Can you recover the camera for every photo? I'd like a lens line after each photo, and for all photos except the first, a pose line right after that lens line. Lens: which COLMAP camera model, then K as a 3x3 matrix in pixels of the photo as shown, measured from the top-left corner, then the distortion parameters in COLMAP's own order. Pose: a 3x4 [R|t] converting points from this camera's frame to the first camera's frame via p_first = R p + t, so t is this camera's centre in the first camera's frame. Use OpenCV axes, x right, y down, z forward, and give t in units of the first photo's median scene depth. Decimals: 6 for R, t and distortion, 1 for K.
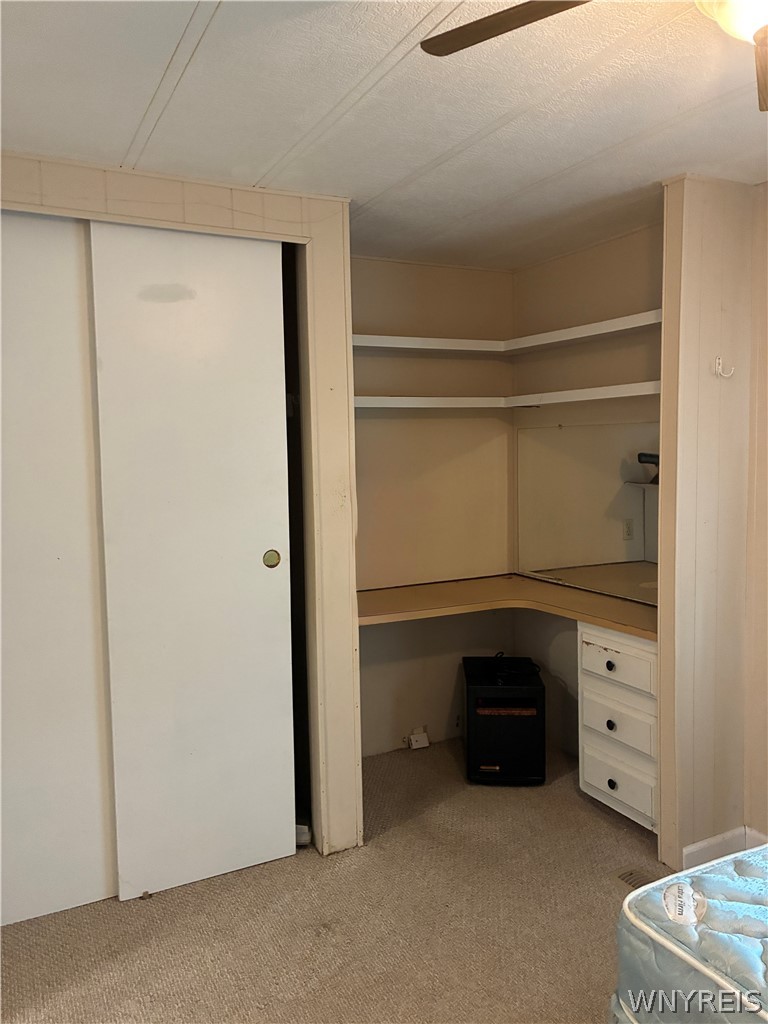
lens RADIAL K [[790.2, 0, 384.0], [0, 790.2, 512.0], [0, 0, 1]] dist [0.051904, -0.007675]
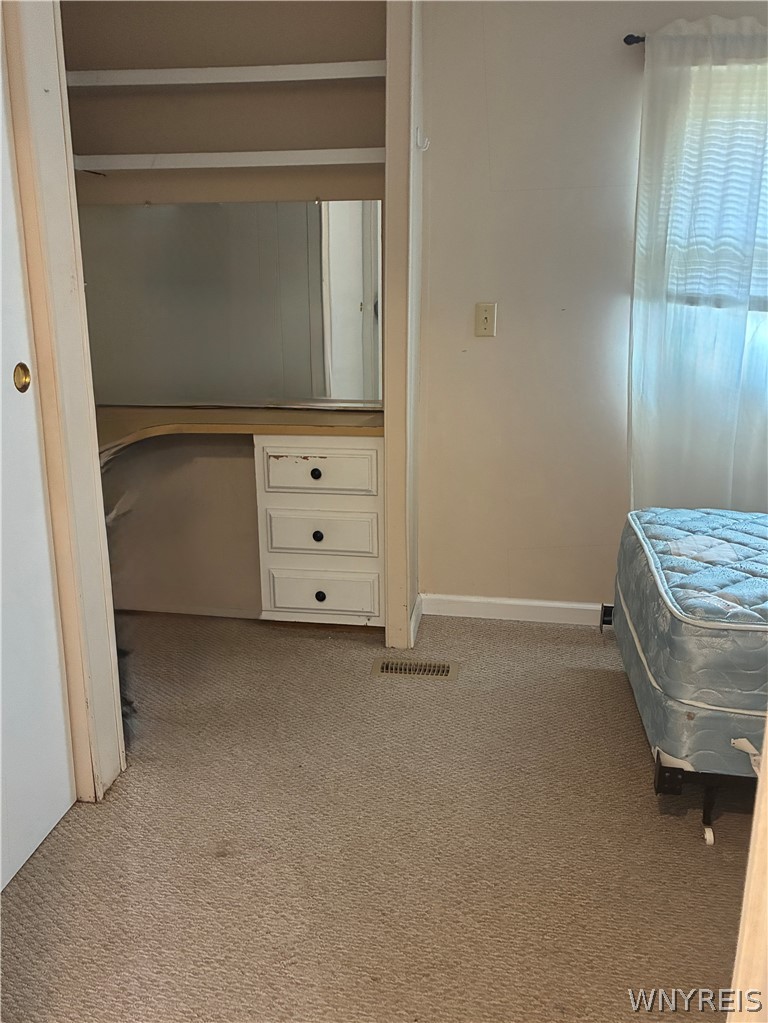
lens RADIAL K [[883.6, 0, 384.0], [0, 883.6, 511.5], [0, 0, 1]] dist [0.061731, 0.001647]
pose [[0.563090, -0.197707, 0.802397, -0.504517], [0.052383, 0.977547, 0.204103, 0.031205], [-0.824734, -0.072896, 0.560804, 0.358472]]
